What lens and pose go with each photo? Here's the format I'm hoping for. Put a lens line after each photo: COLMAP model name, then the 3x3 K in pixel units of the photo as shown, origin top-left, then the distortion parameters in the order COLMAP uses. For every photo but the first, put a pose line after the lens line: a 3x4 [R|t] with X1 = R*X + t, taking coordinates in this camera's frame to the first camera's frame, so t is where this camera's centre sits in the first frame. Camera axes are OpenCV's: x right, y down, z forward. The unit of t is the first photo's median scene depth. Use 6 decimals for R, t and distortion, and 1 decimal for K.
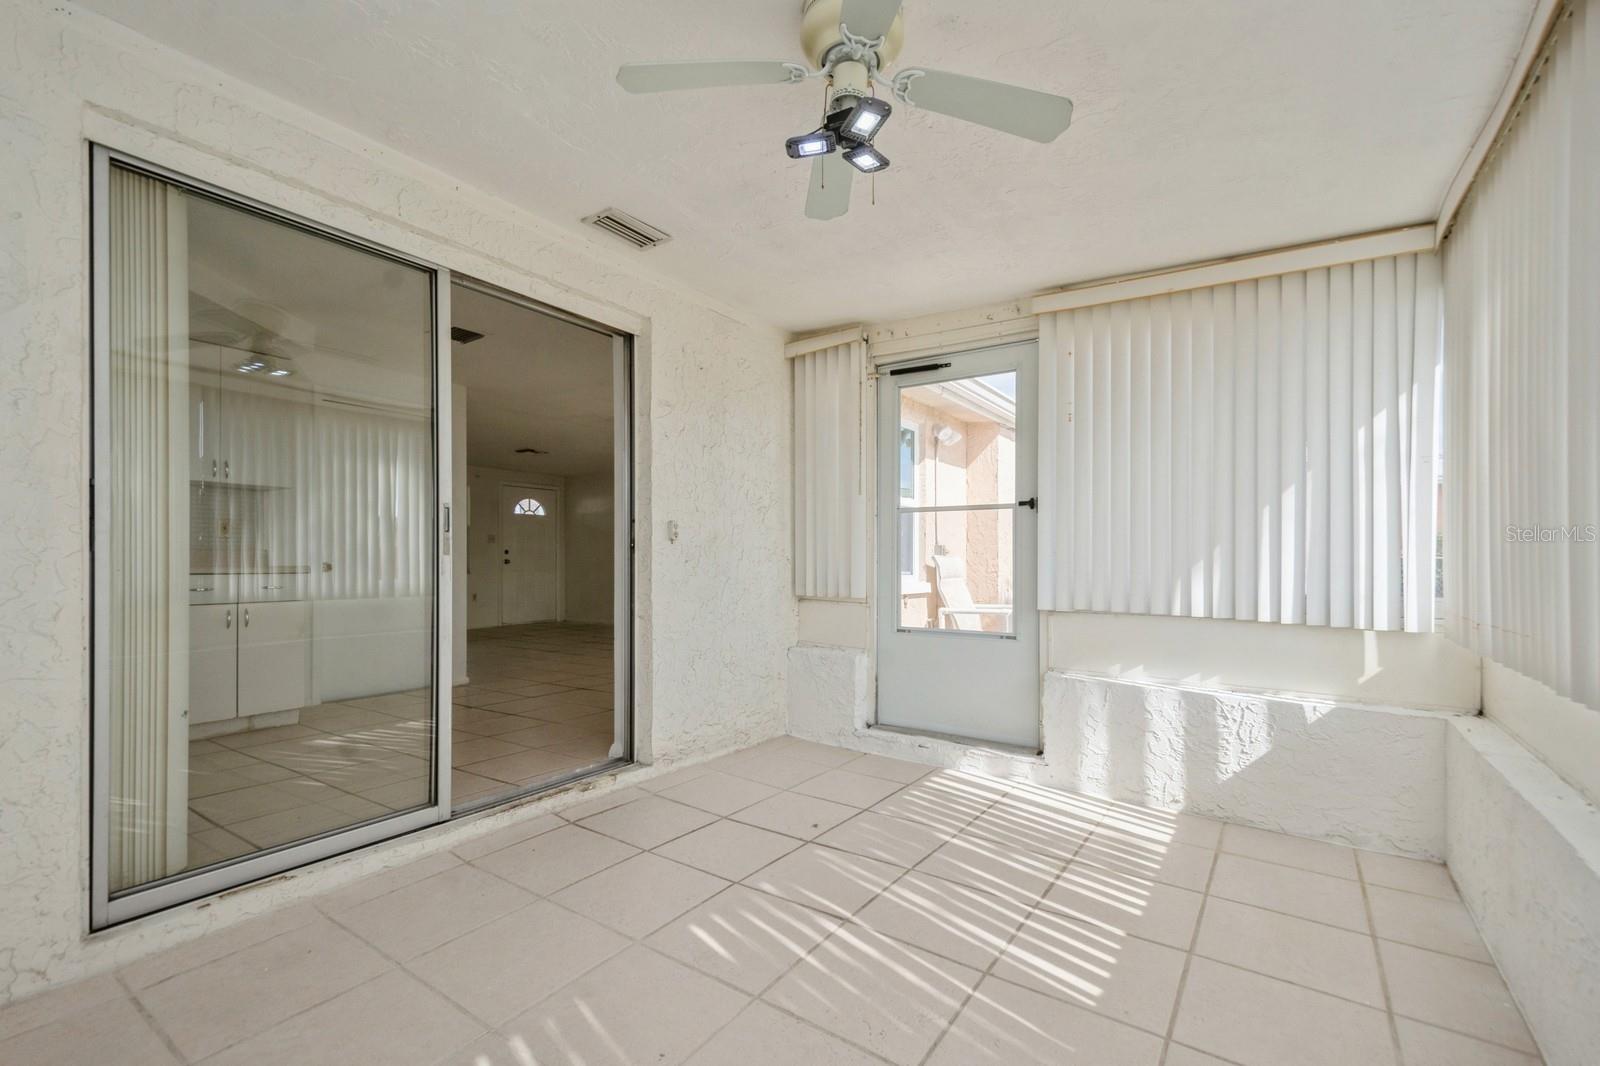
lens RADIAL K [[707.5, 0, 804.5], [0, 707.5, 559.1], [0, 0, 1]] dist [0.020050, -0.000106]
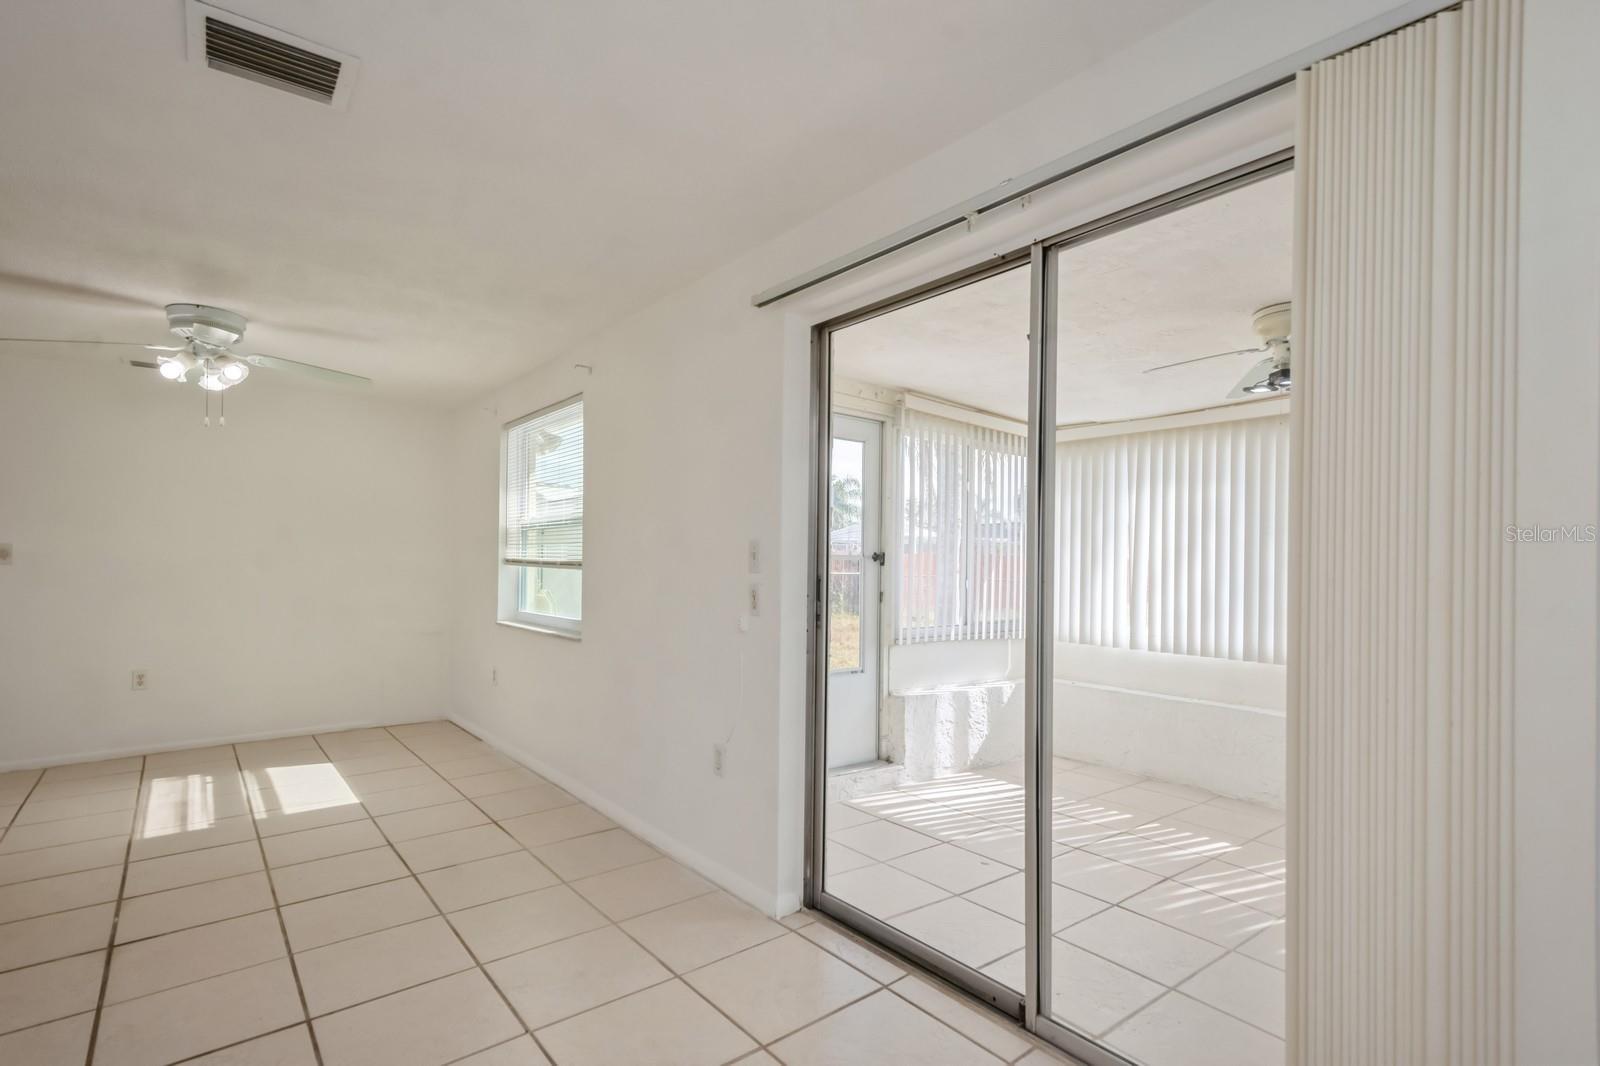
lens RADIAL K [[765.9, 0, 824.3], [0, 765.9, 555.5], [0, 0, 1]] dist [0.009215, -0.000179]
pose [[0.276154, 0.014535, 0.961004, -1.088276], [-0.012177, 0.999858, -0.011624, -0.074873], [-0.961036, -0.008492, 0.276291, 0.832890]]
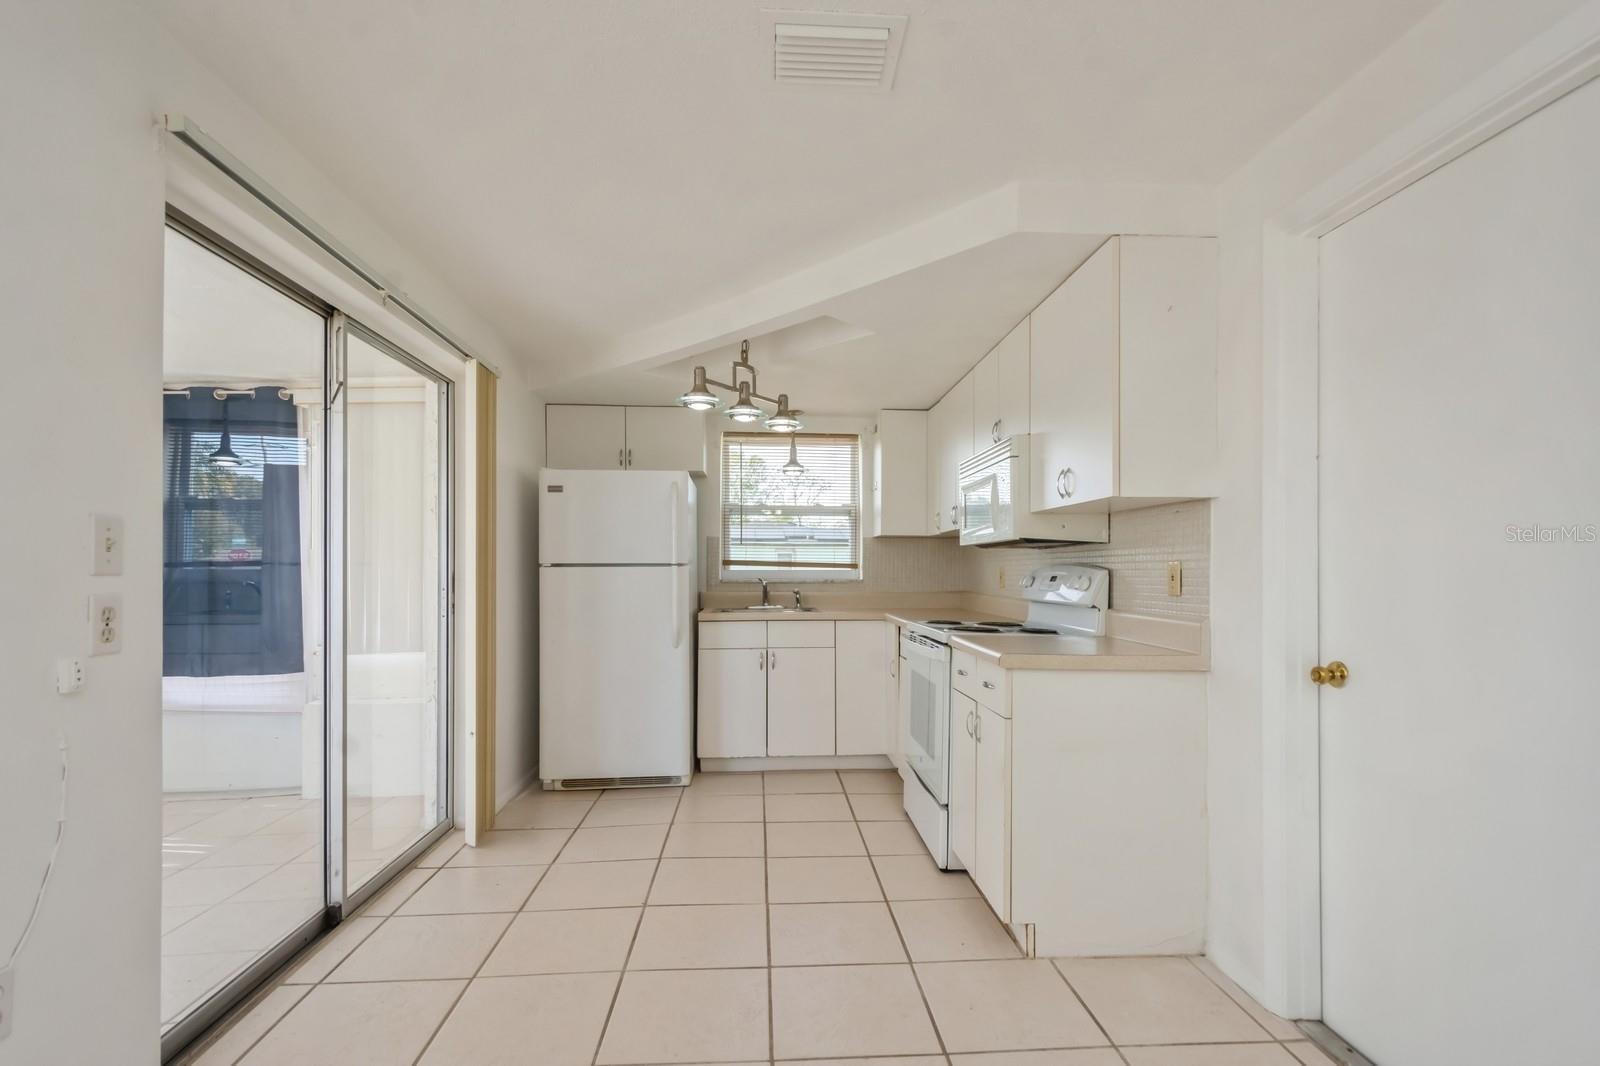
lens RADIAL K [[769.8, 0, 808.7], [0, 769.8, 568.4], [0, 0, 1]] dist [0.016646, -0.001476]
pose [[-0.786413, -0.001199, -0.617700, -0.316560], [0.001136, 0.999994, -0.003387, -0.067341], [0.617701, -0.003365, -0.786406, 1.797210]]
